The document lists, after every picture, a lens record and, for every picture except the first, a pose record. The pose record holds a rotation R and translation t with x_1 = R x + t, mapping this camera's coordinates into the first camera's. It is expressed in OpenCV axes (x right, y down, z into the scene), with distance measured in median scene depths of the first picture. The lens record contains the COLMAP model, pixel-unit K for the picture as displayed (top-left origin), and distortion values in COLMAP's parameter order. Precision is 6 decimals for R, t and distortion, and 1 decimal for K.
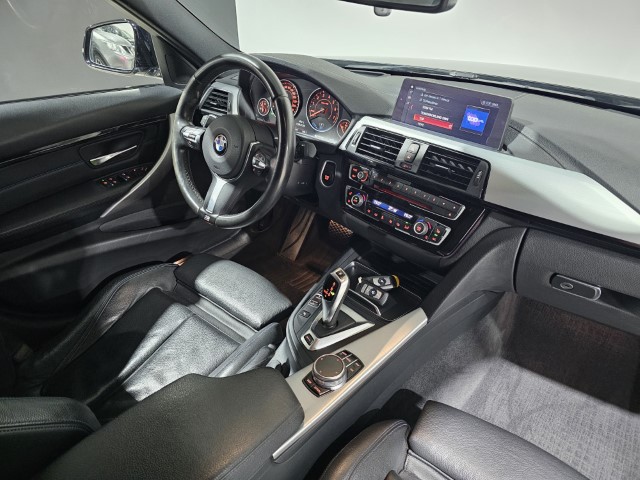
lens RADIAL K [[429.3, 0, 321.2], [0, 429.3, 242.5], [0, 0, 1]] dist [-0.023695, 0.003959]
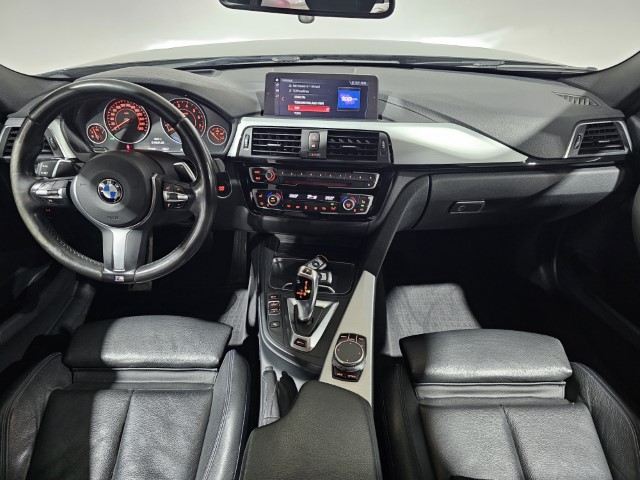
lens RADIAL K [[429.3, 0, 322.8], [0, 429.3, 237.4], [0, 0, 1]] dist [-0.023695, 0.003959]
pose [[0.778779, -0.368790, 0.507442, -0.388896], [0.343826, 0.927546, 0.146432, -0.130702], [-0.524679, 0.060434, 0.849153, 0.088454]]
